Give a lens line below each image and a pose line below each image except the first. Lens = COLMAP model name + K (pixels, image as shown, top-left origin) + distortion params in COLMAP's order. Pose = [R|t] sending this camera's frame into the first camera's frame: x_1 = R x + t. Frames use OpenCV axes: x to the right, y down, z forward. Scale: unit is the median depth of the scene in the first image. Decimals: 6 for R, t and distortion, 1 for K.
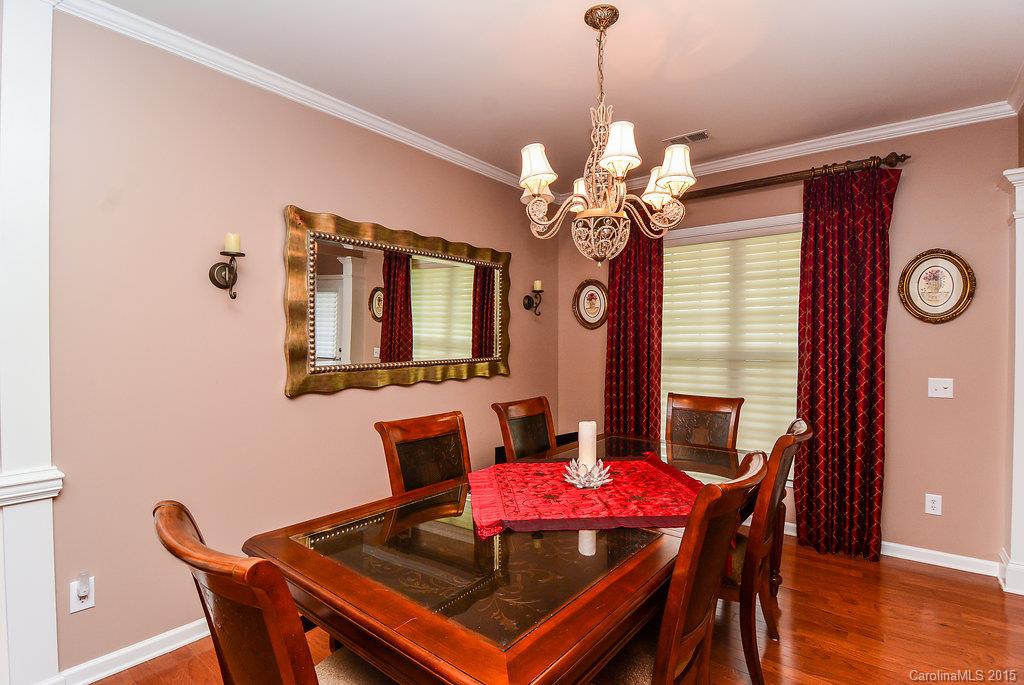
lens RADIAL K [[501.4, 0, 515.2], [0, 501.4, 345.9], [0, 0, 1]] dist [-0.003076, -0.000363]
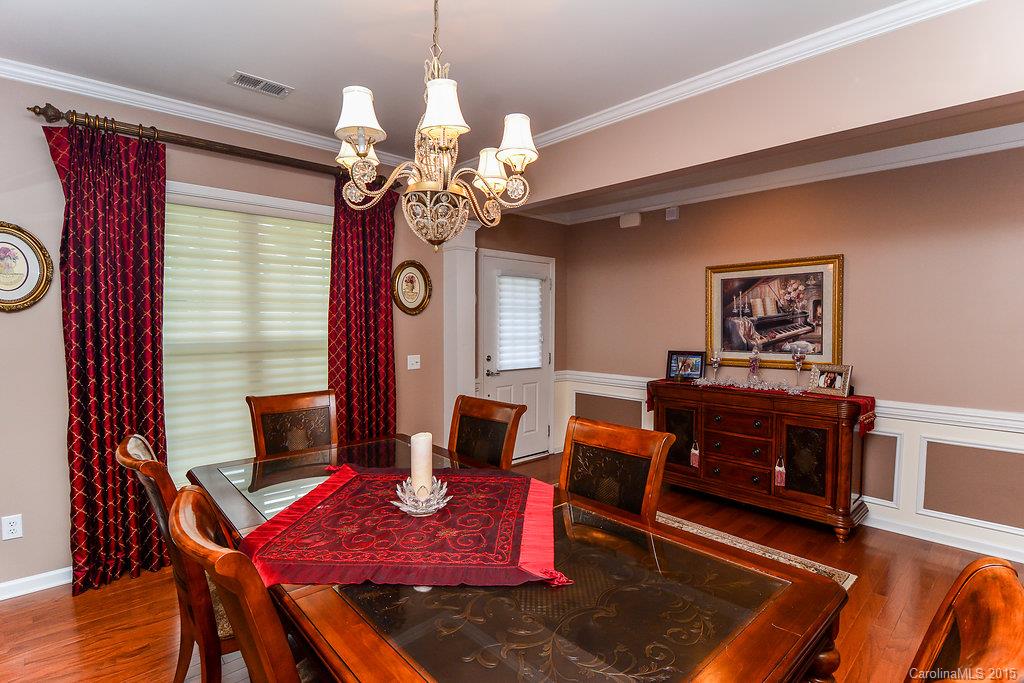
lens RADIAL K [[501.4, 0, 515.5], [0, 501.4, 340.4], [0, 0, 1]] dist [-0.003076, -0.000363]
pose [[0.152860, -0.042244, 0.987344, -0.384641], [0.003478, 0.999103, 0.042209, -0.027537], [-0.988242, -0.003019, 0.152870, 0.426393]]
